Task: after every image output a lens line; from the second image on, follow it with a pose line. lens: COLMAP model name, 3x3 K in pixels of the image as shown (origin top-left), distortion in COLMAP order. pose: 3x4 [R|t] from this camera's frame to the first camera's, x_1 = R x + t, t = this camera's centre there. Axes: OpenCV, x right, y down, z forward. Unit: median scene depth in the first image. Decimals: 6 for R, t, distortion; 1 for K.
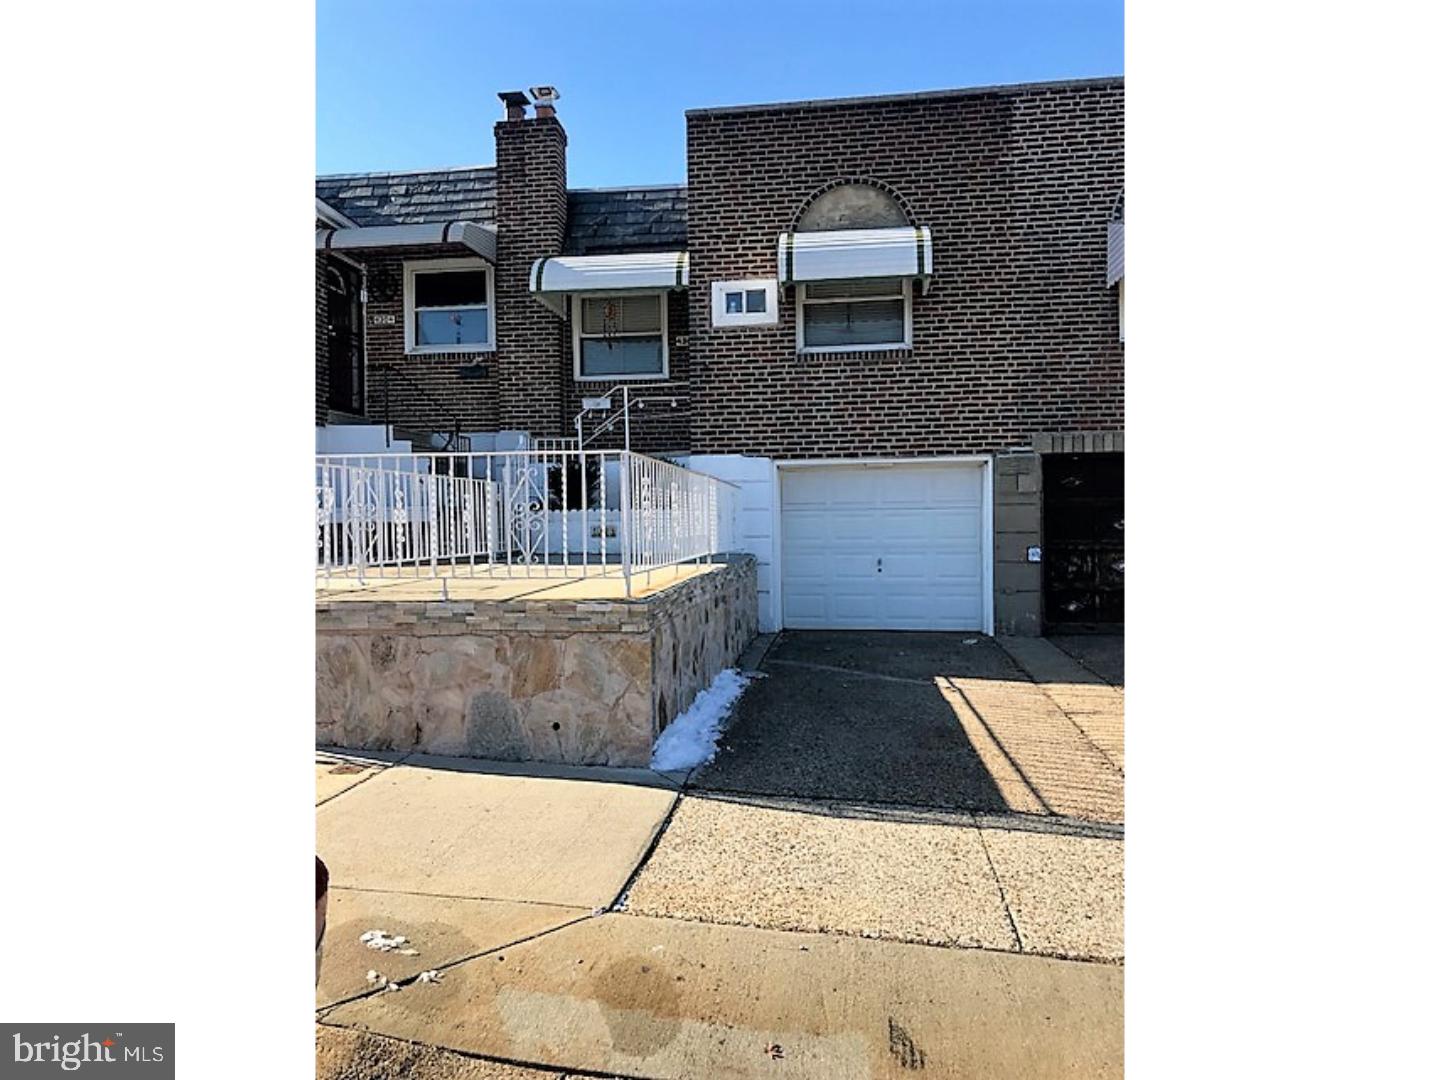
lens RADIAL K [[877.1, 0, 717.4], [0, 877.1, 531.1], [0, 0, 1]] dist [0.037591, -0.042965]
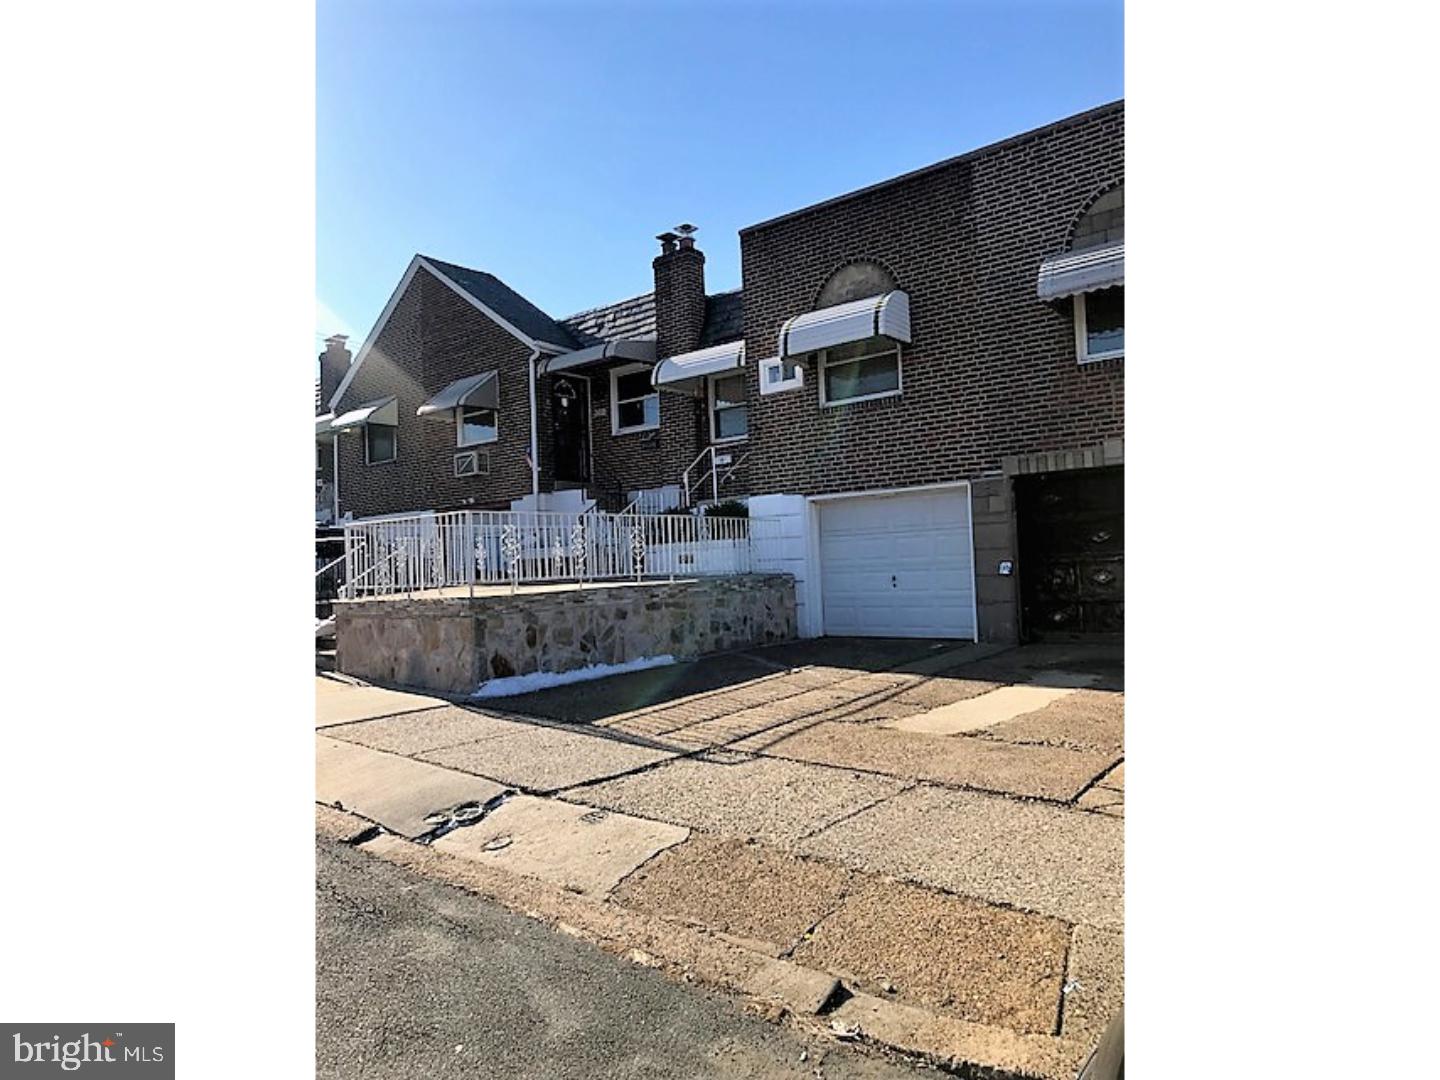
lens RADIAL K [[877.1, 0, 720.5], [0, 877.1, 537.4], [0, 0, 1]] dist [0.037591, -0.042965]
pose [[0.859835, -0.042656, -0.508786, 0.597734], [0.028439, 0.998958, -0.035690, 0.017095], [0.509779, 0.016218, 0.860153, -0.120022]]
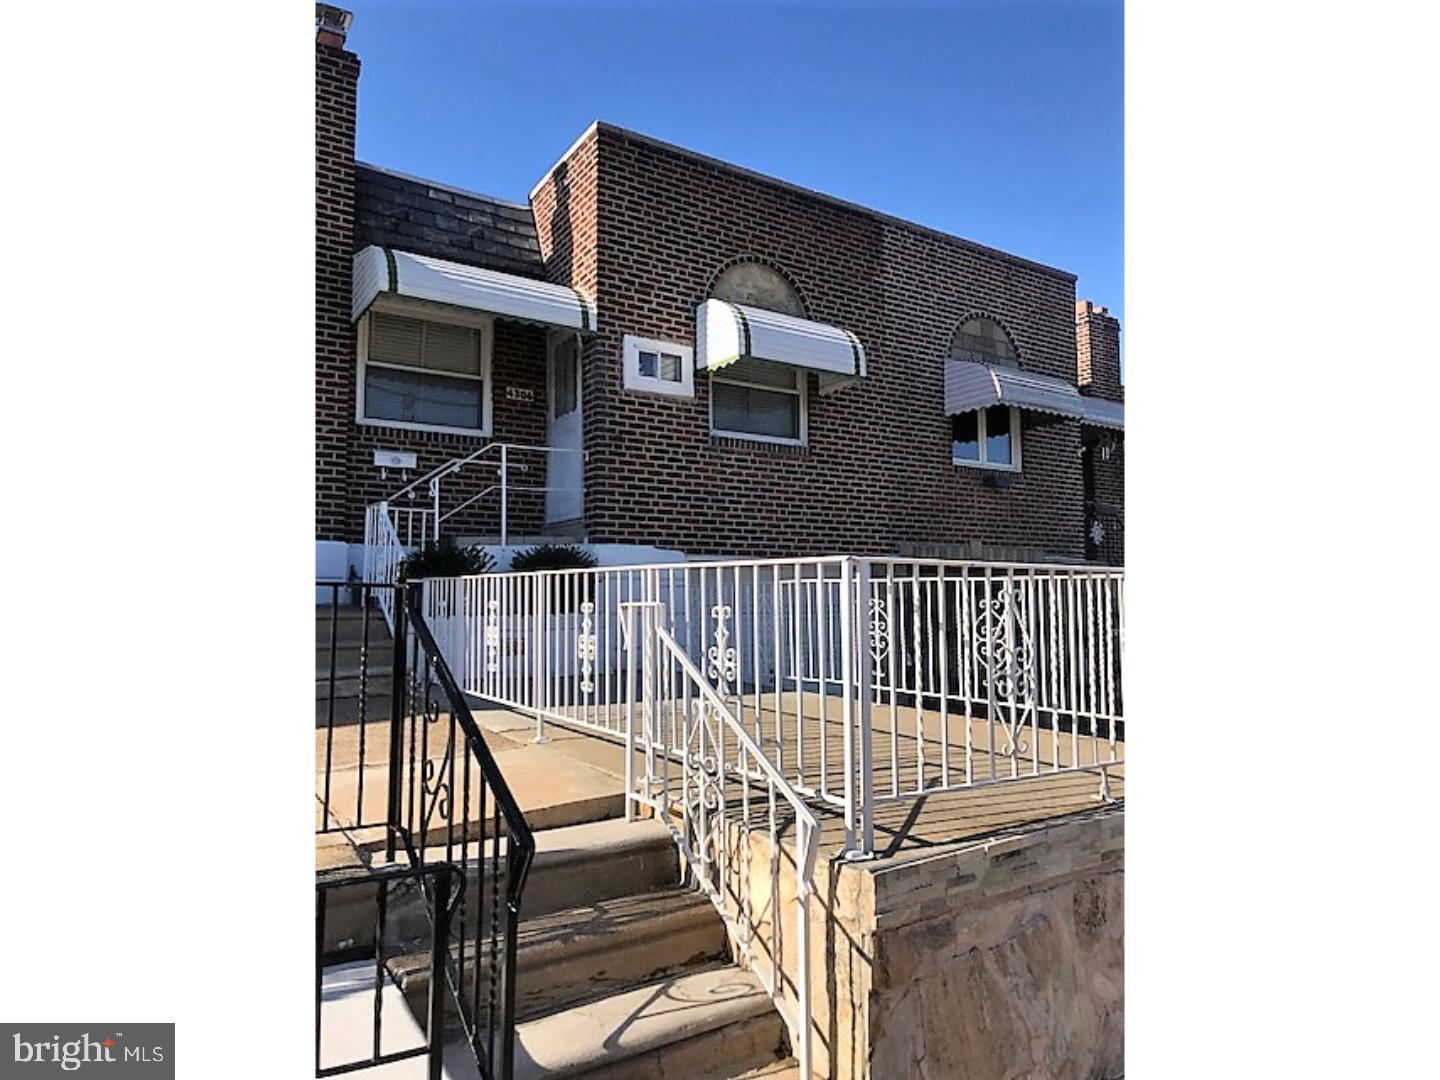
lens RADIAL K [[877.1, 0, 708.8], [0, 877.1, 535.6], [0, 0, 1]] dist [0.037591, -0.042965]
pose [[0.756555, 0.057893, 0.651362, -0.479968], [-0.002000, 0.996274, -0.086225, -0.028002], [-0.653926, 0.063931, 0.753852, 0.357417]]
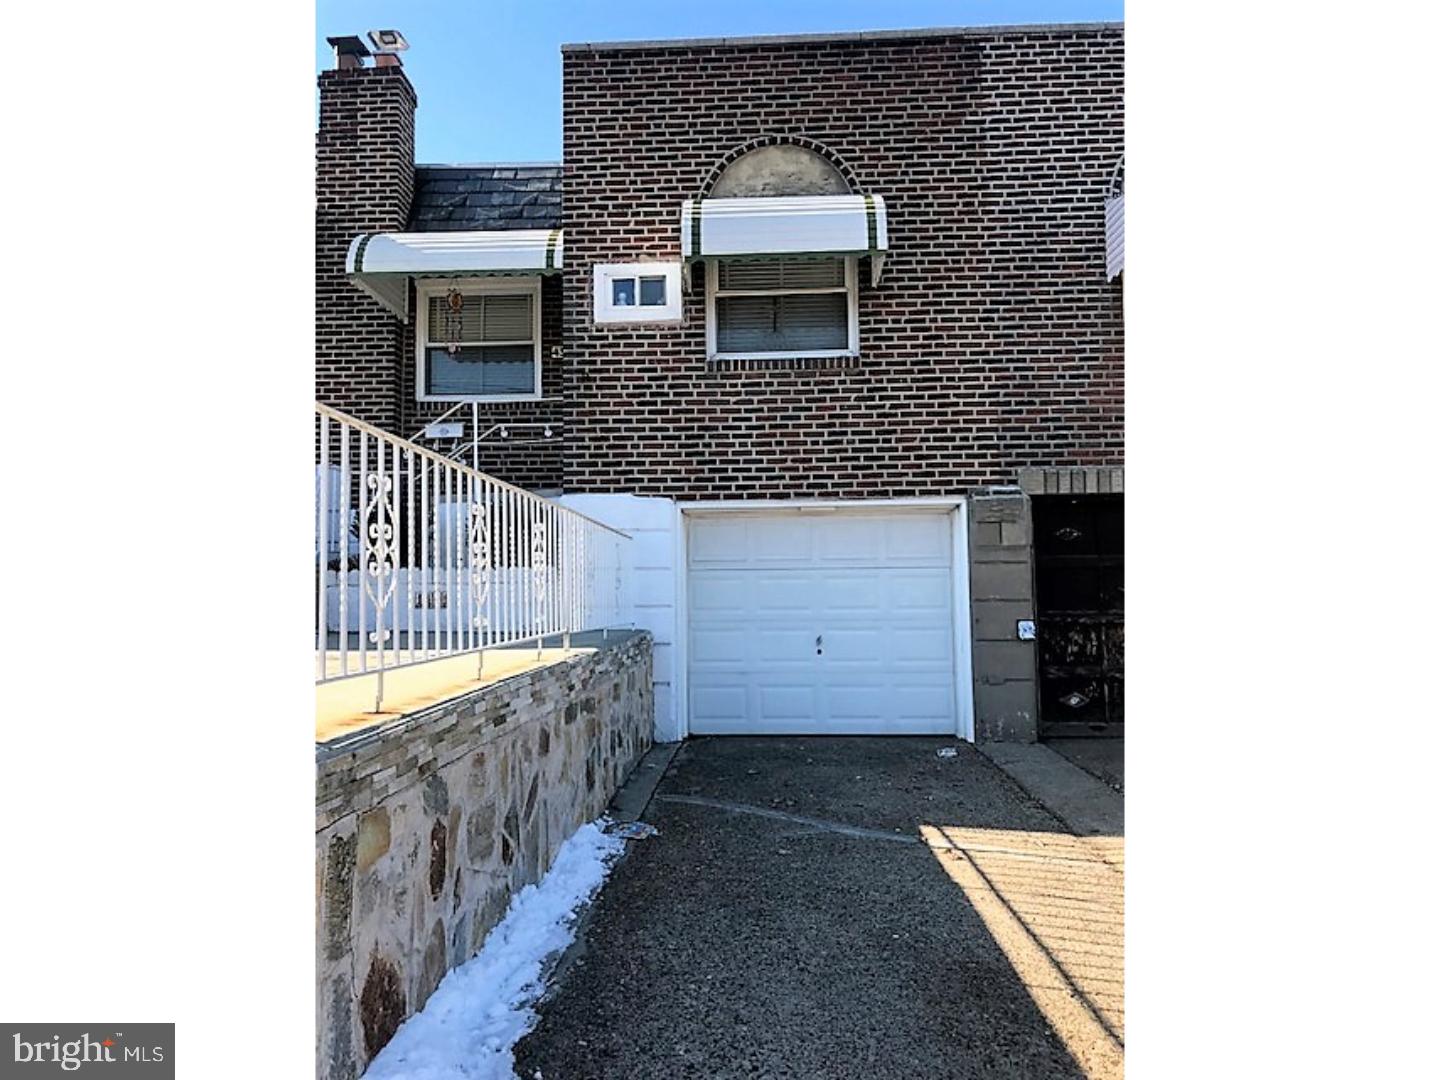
lens RADIAL K [[877.1, 0, 713.5], [0, 877.1, 532.1], [0, 0, 1]] dist [0.037591, -0.042965]
pose [[0.996057, 0.006461, 0.088477, 0.031081], [0.000743, 0.996702, -0.081145, 0.004399], [-0.088709, 0.080891, 0.992768, 0.273900]]
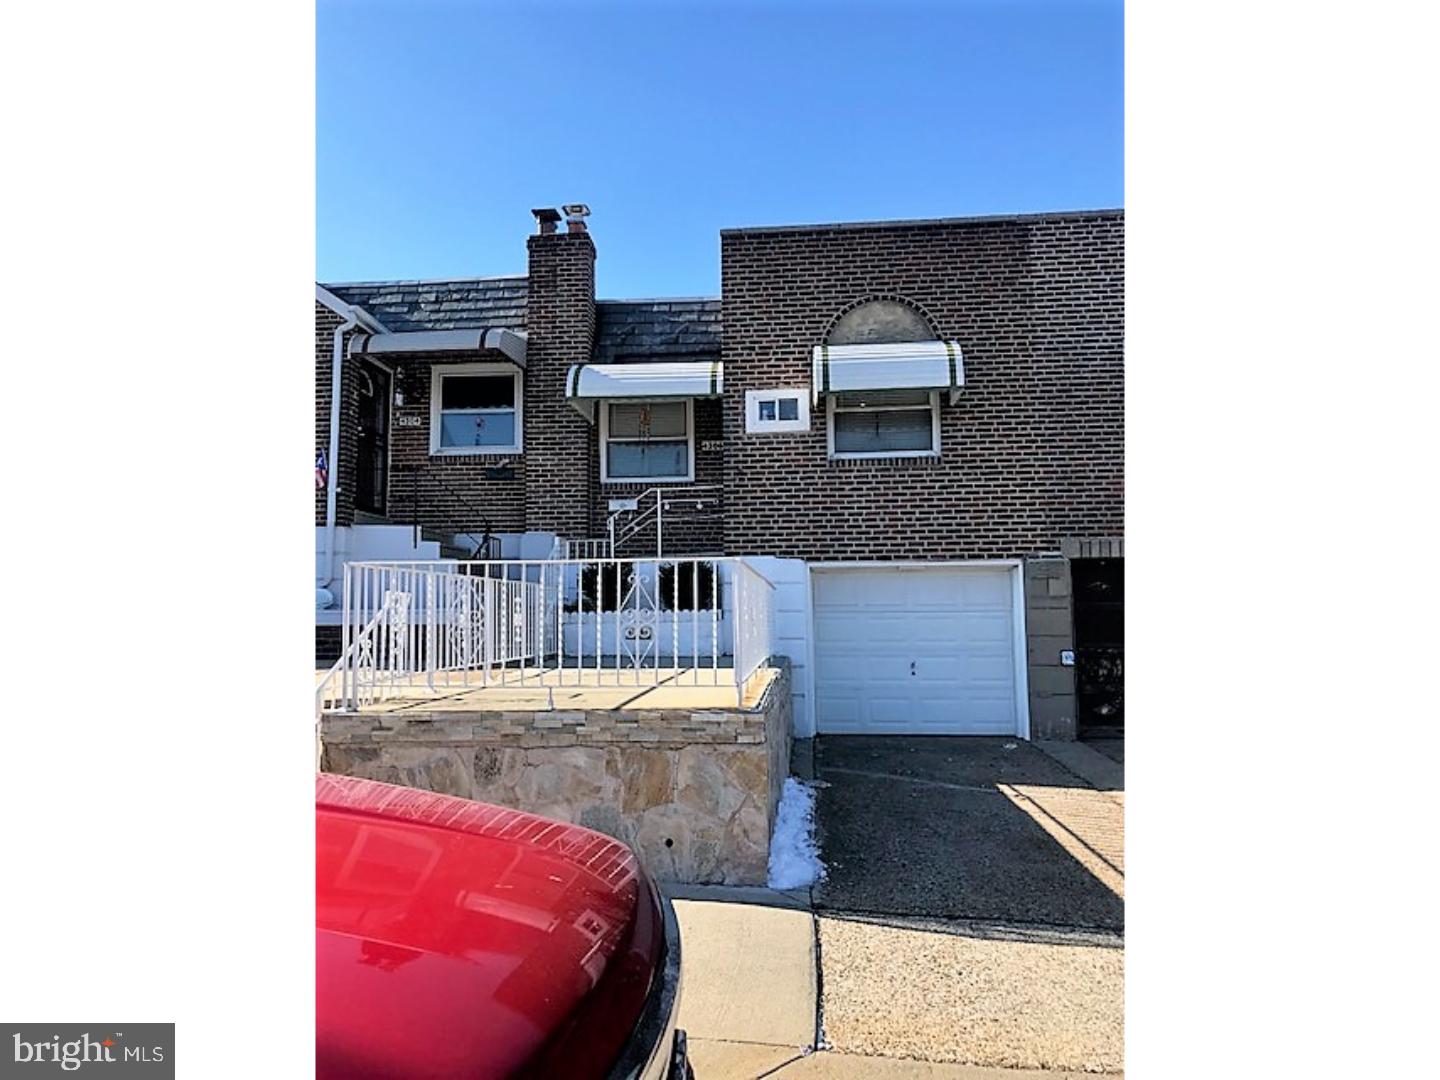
lens RADIAL K [[877.1, 0, 718.3], [0, 877.1, 534.6], [0, 0, 1]] dist [0.037591, -0.042965]
pose [[0.999009, 0.006162, 0.044073, -0.084586], [-0.001525, 0.994525, -0.104486, -0.007296], [-0.044476, 0.104315, 0.993549, -0.003036]]
